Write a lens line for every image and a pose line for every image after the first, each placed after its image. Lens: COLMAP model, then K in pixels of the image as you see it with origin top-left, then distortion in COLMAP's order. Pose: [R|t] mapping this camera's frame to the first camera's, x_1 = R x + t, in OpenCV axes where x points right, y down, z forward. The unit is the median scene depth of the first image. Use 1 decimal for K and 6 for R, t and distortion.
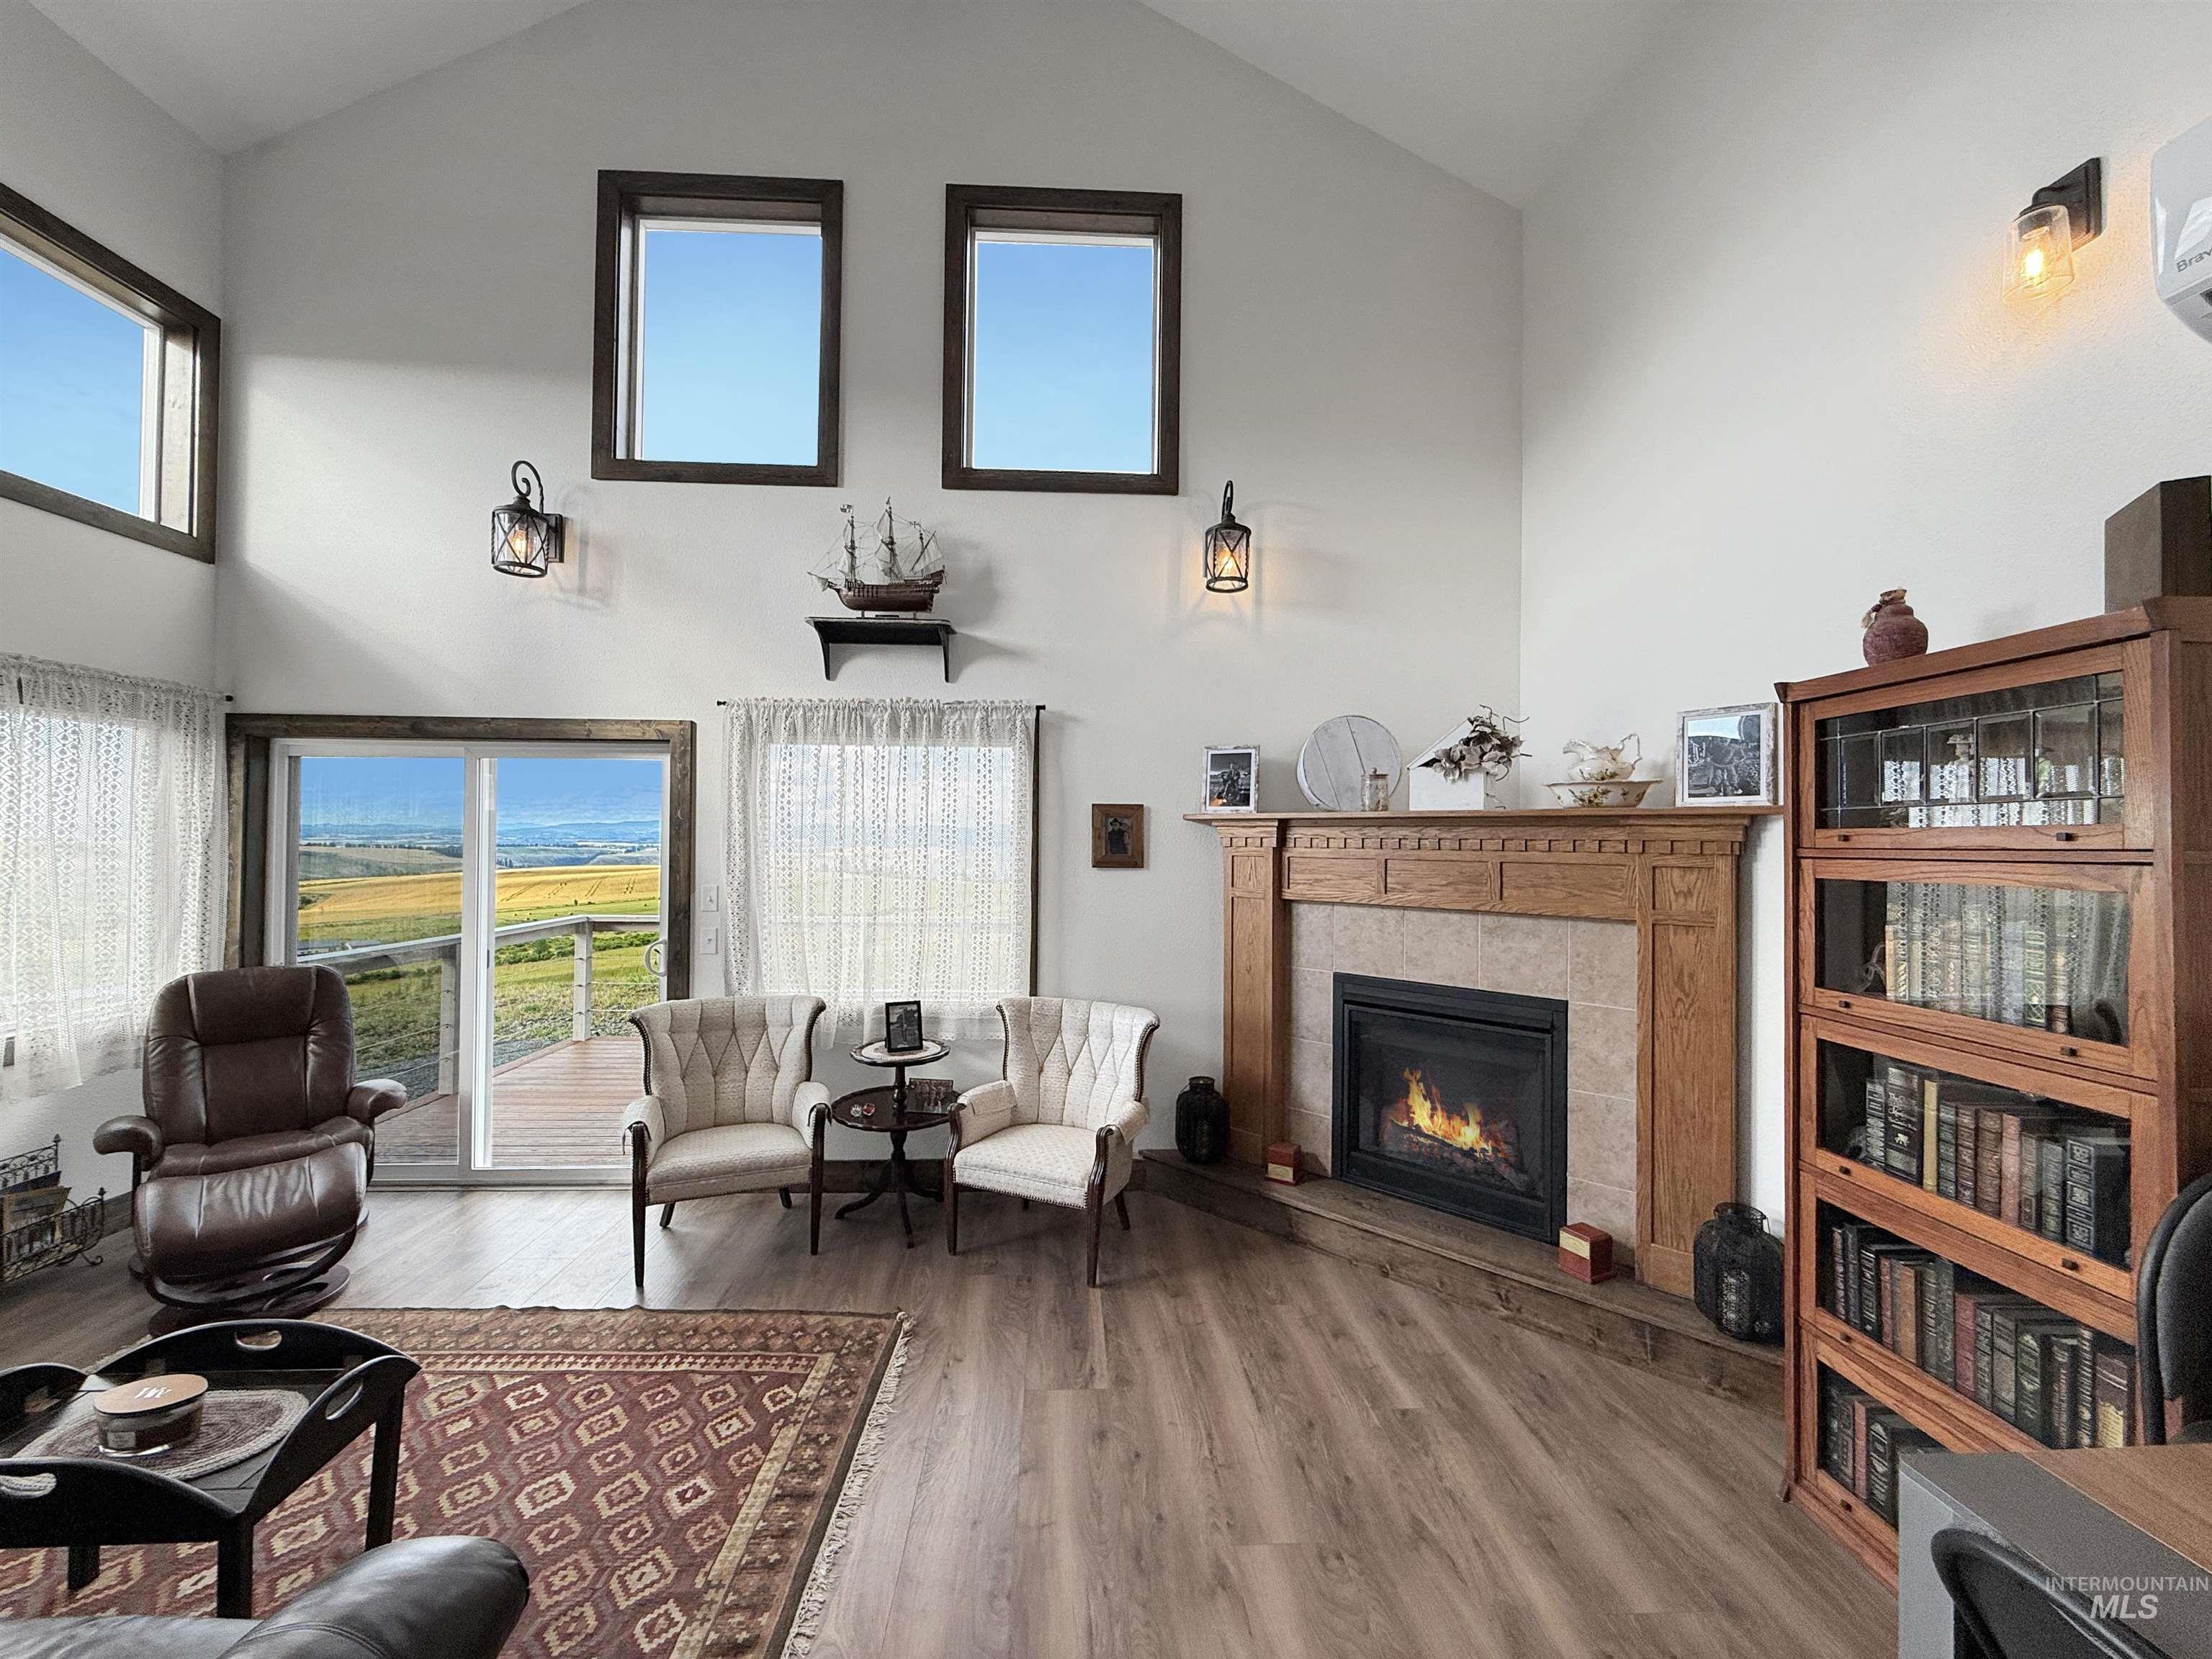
lens RADIAL K [[877.5, 0, 1100.2], [0, 877.5, 832.0], [0, 0, 1]] dist [0.000984, -0.000359]
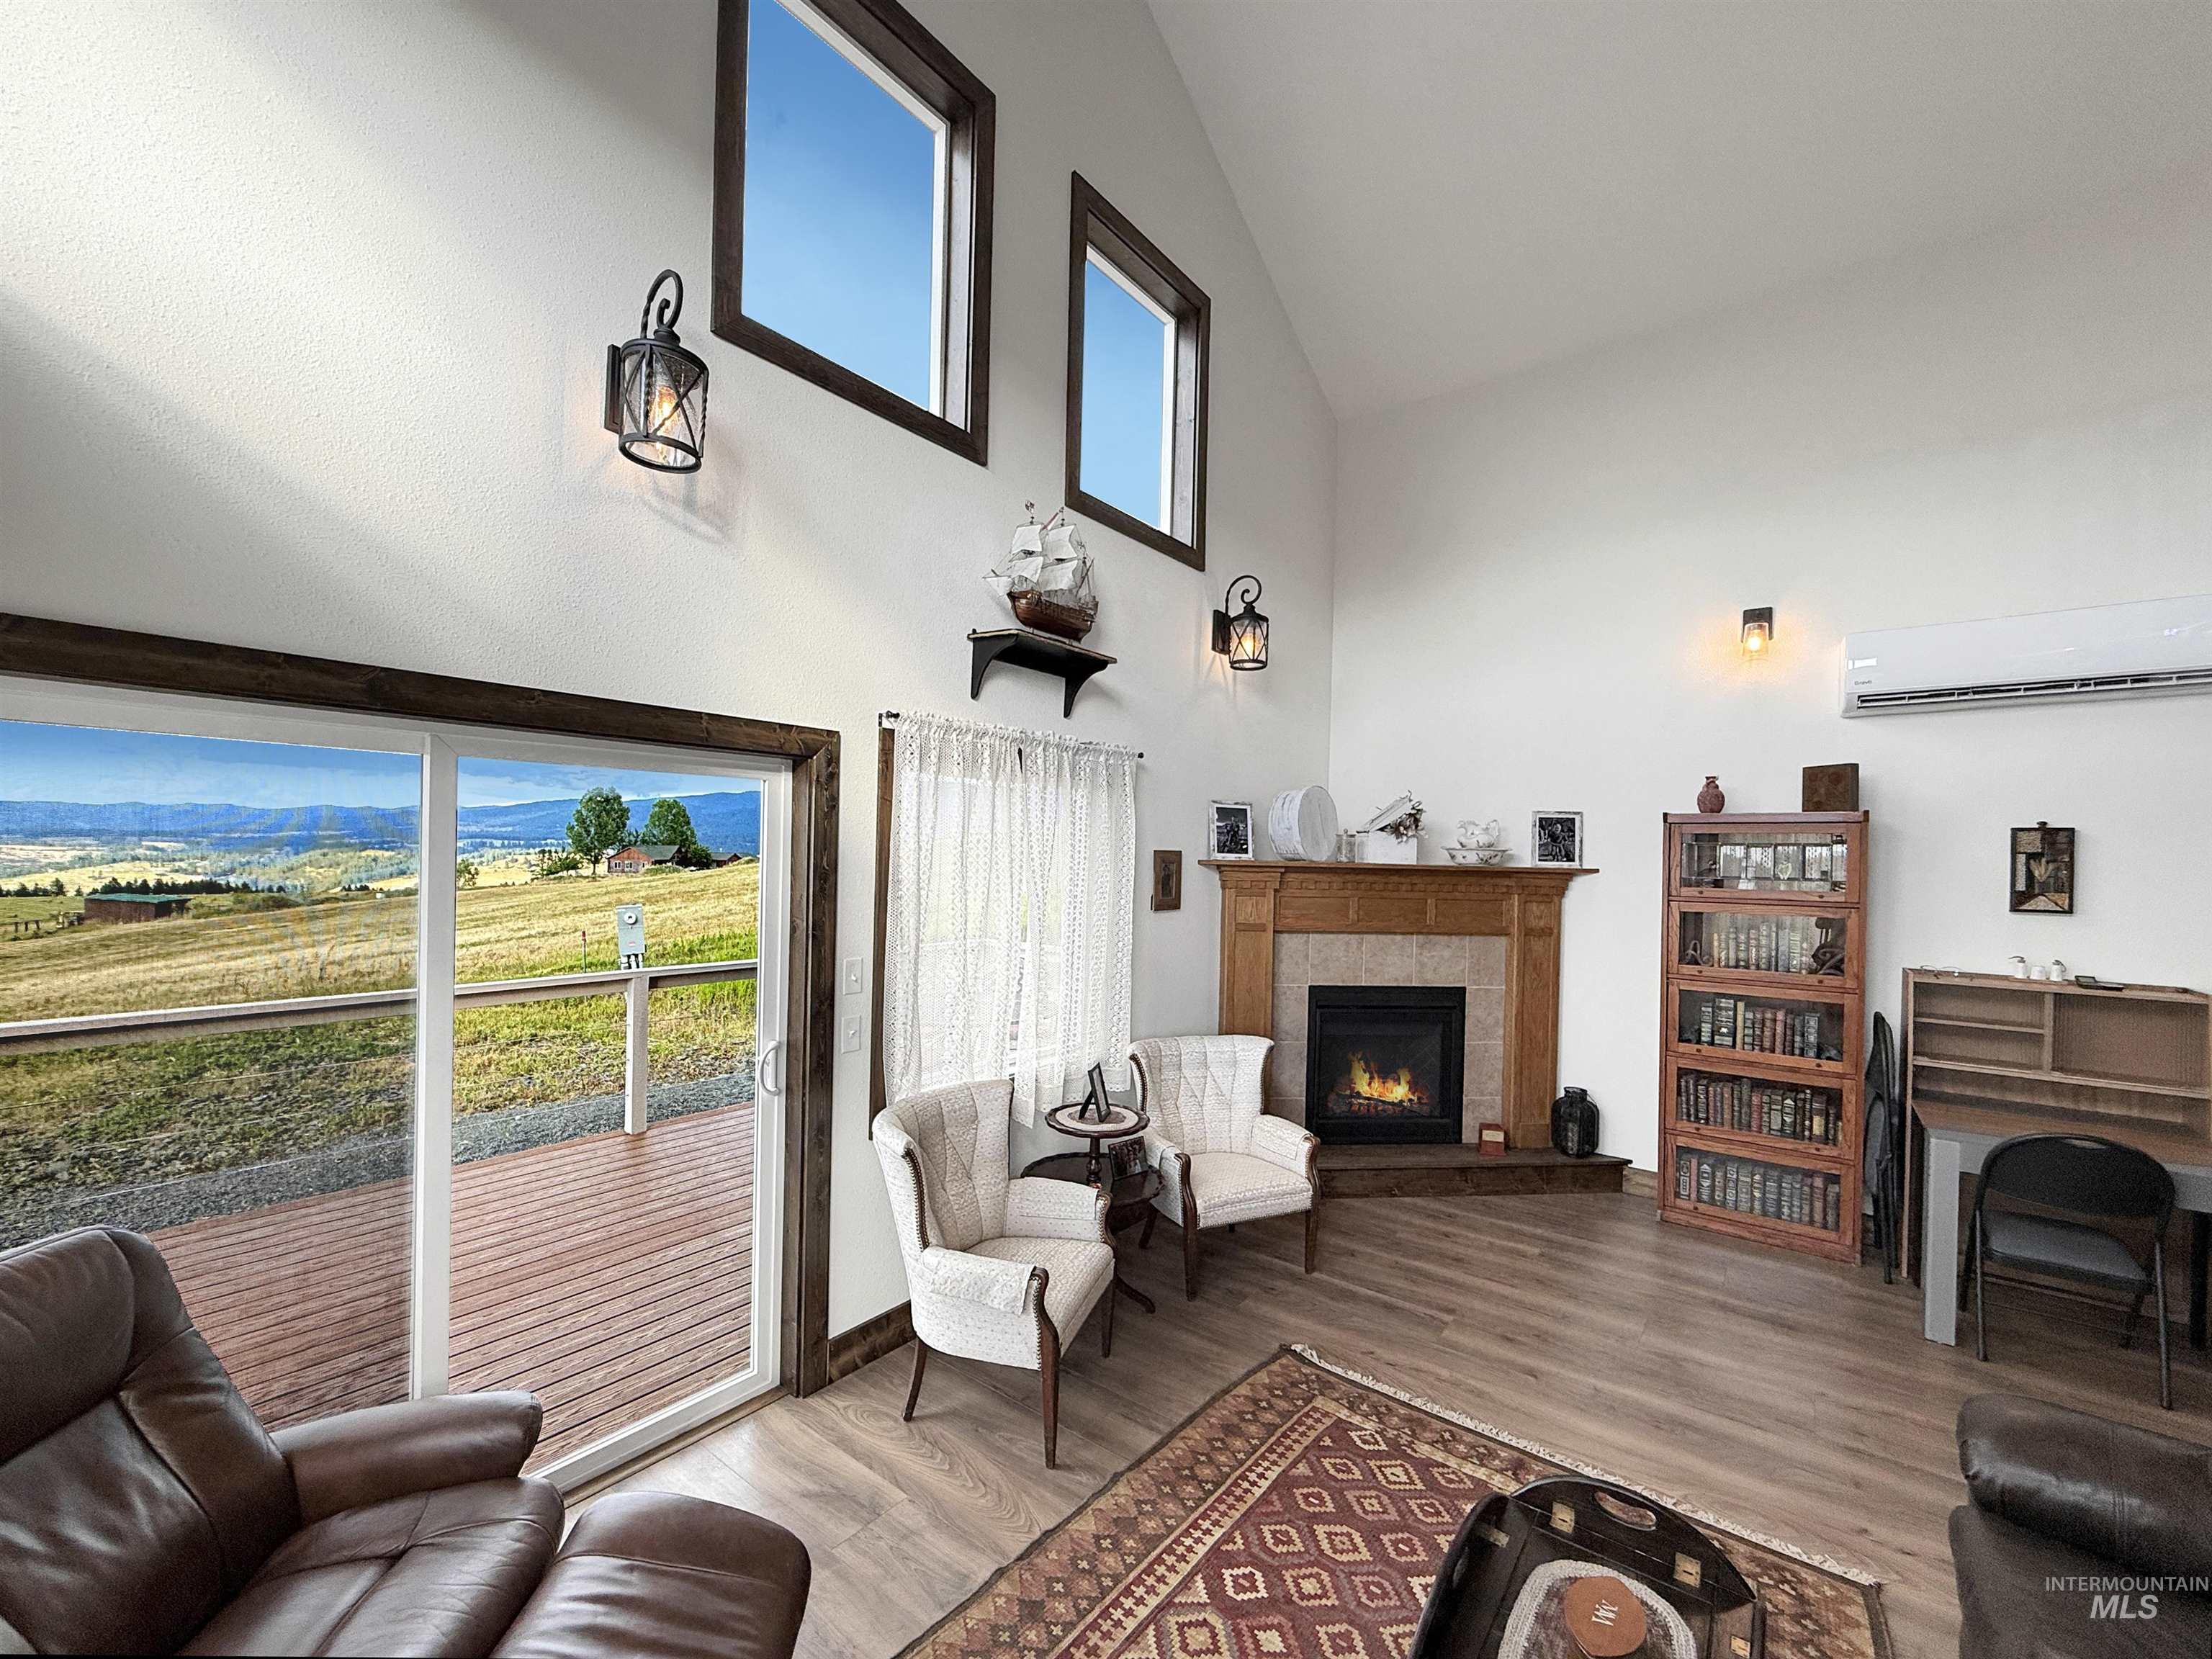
lens RADIAL K [[904.3, 0, 1103.8], [0, 904.3, 856.0], [0, 0, 1]] dist [0.001585, 0.000247]
pose [[0.650443, 0.002071, 0.759552, -1.005511], [-0.022919, 0.999594, 0.016901, -0.048653], [-0.759209, -0.028401, 0.650227, 0.398437]]
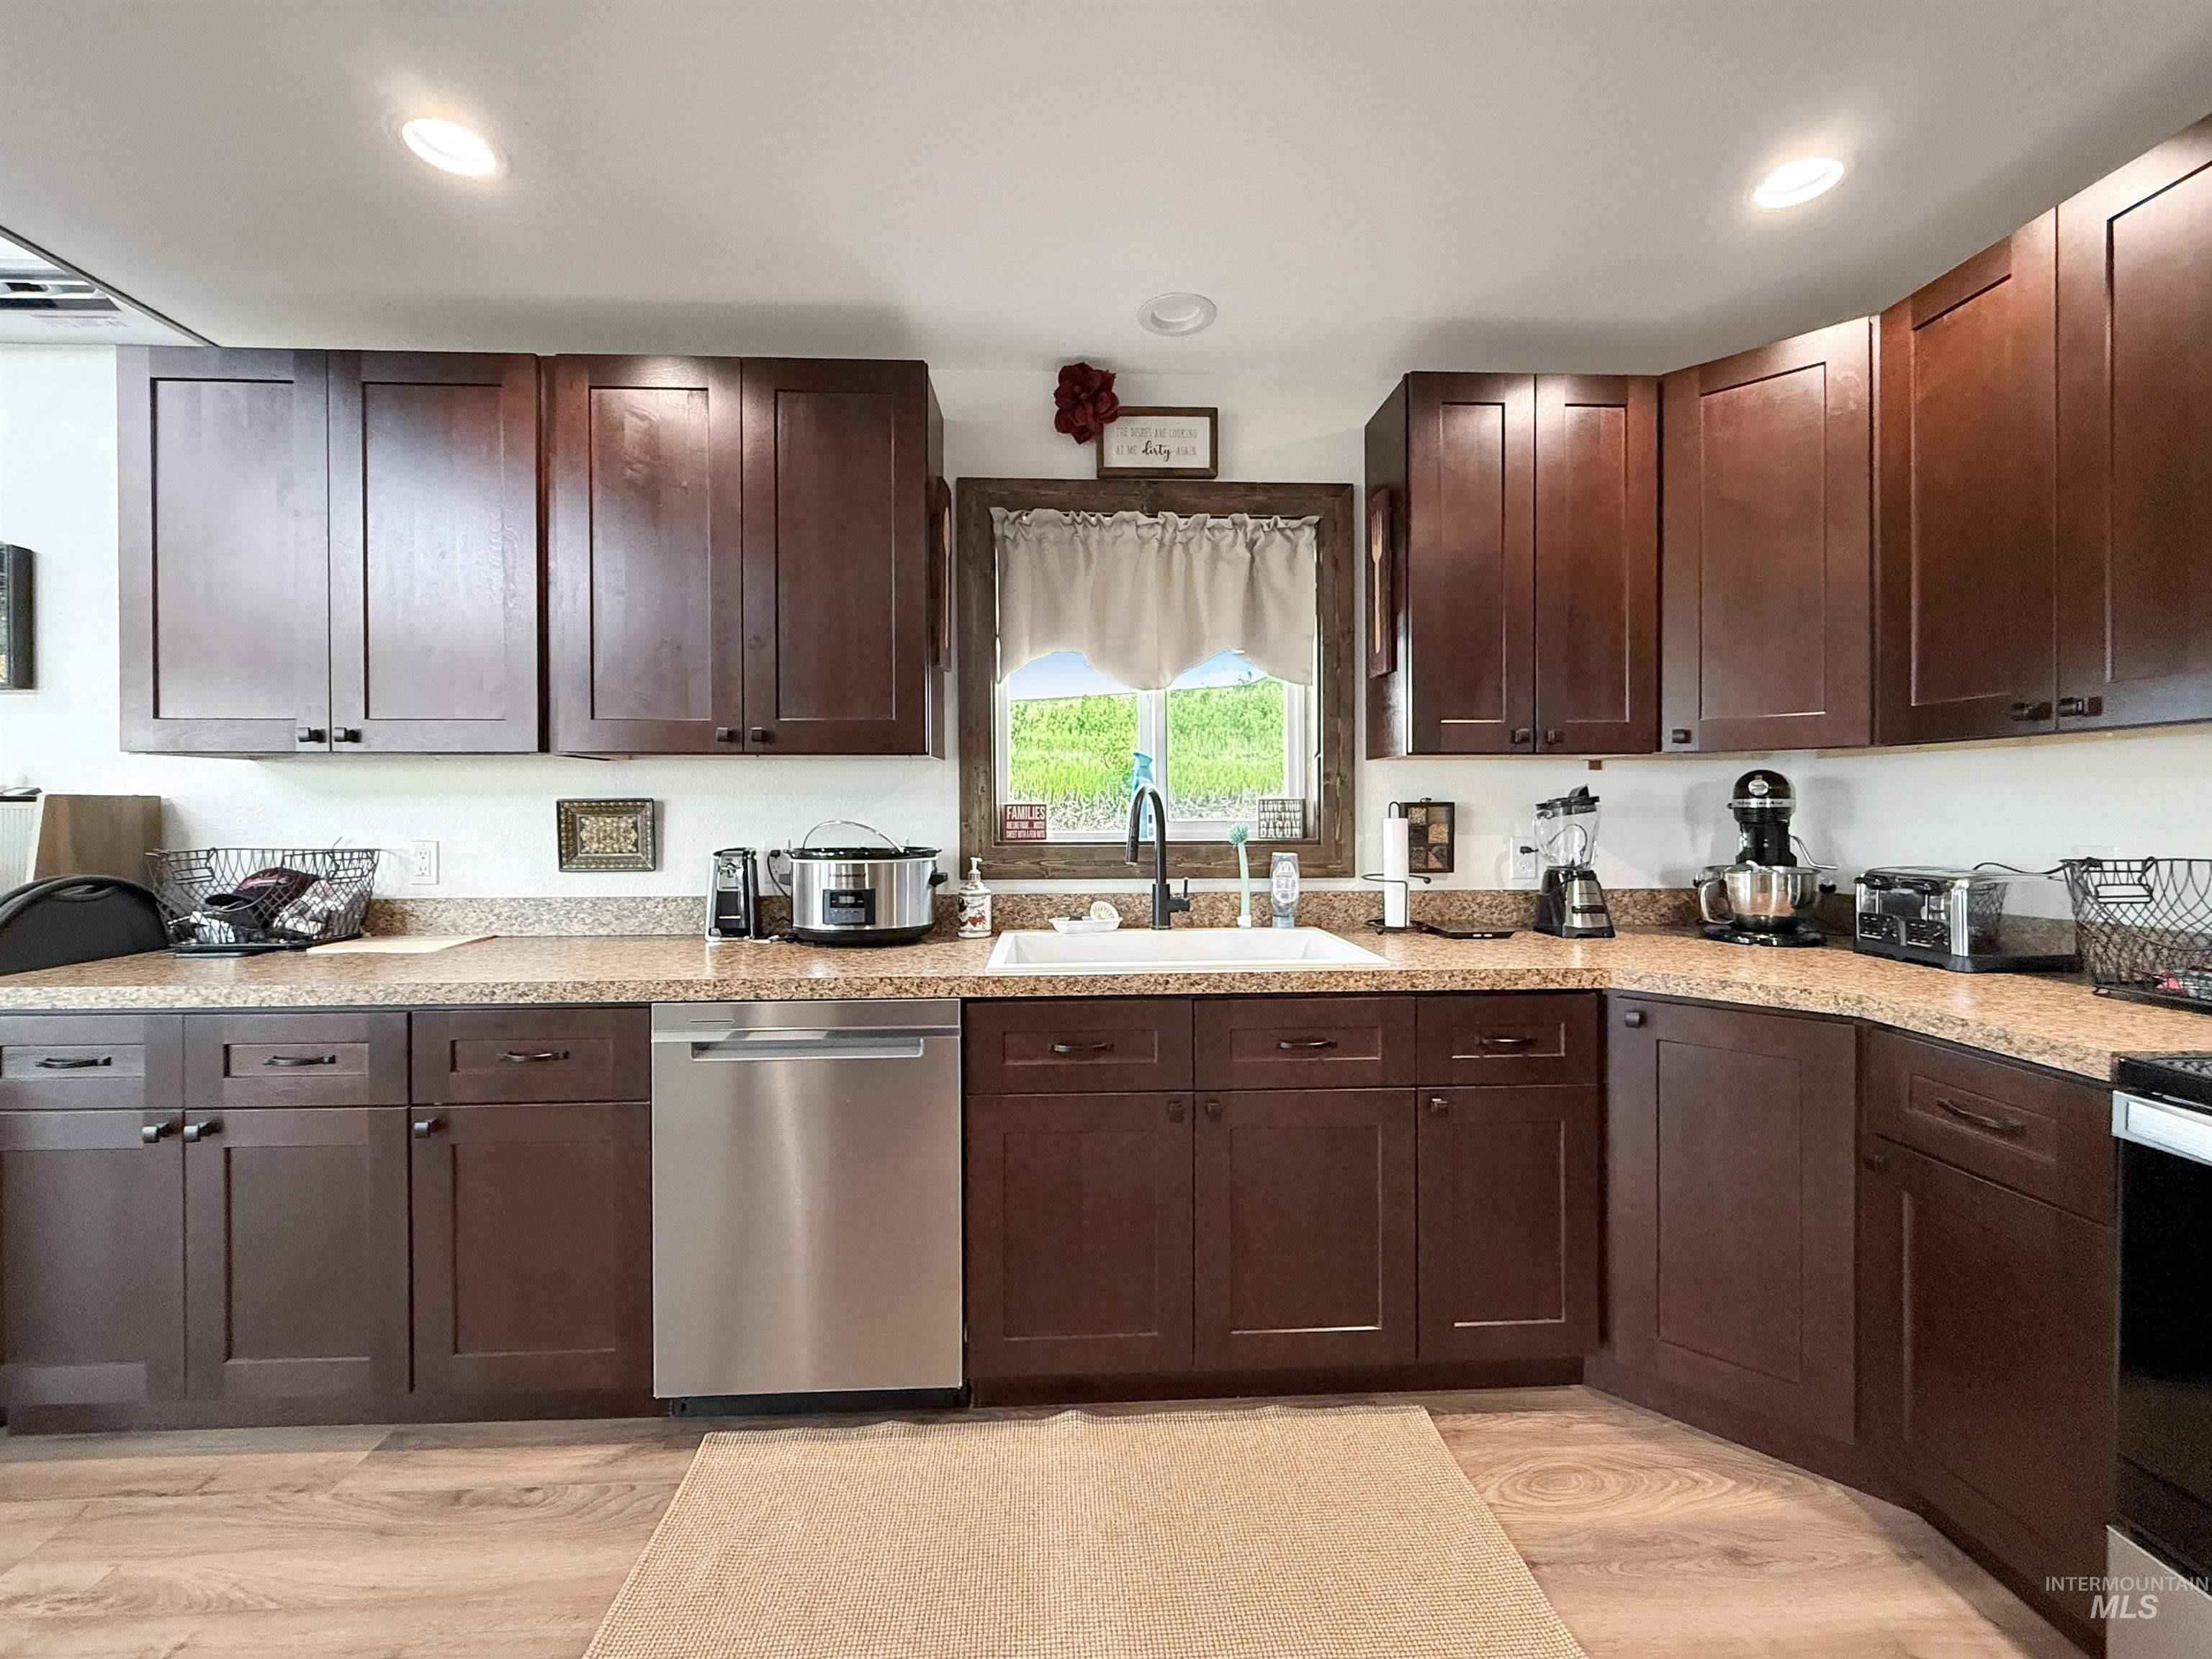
lens RADIAL K [[900.4, 0, 1106.0], [0, 900.4, 816.4], [0, 0, 1]] dist [-0.001028, -0.000008]
pose [[-0.004008, -0.019064, 0.999810, -0.073338], [-0.006013, 0.999801, 0.019039, 0.090532], [-0.999974, -0.005936, -0.004122, -0.580263]]
